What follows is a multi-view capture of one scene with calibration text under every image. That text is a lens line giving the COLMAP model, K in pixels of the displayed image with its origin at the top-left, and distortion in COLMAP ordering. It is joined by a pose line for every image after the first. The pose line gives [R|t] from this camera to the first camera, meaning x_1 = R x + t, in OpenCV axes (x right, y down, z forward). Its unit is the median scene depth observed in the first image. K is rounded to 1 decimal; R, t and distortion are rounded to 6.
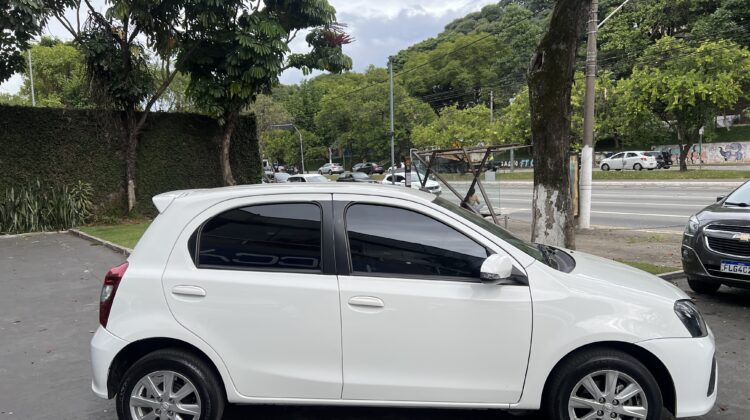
lens RADIAL K [[557.4, 0, 377.9], [0, 557.4, 212.2], [0, 0, 1]] dist [0.046643, -0.054324]
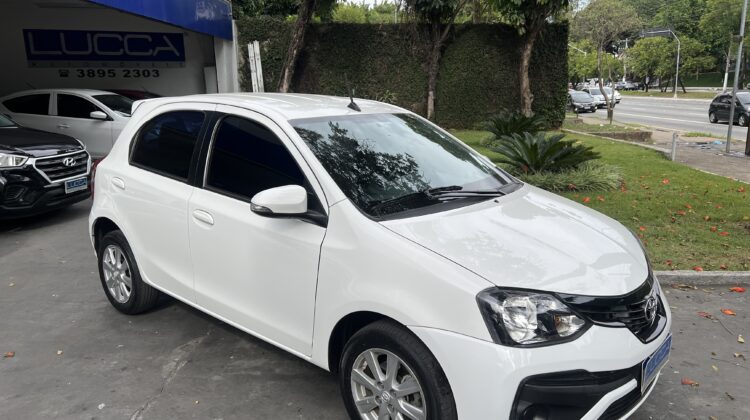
lens RADIAL K [[557.4, 0, 366.7], [0, 557.4, 213.3], [0, 0, 1]] dist [0.046643, -0.054324]
pose [[0.798712, 0.157501, -0.580735, 0.117014], [-0.067272, 0.982458, 0.173930, -0.005718], [0.597942, -0.099852, 0.795296, 0.055667]]
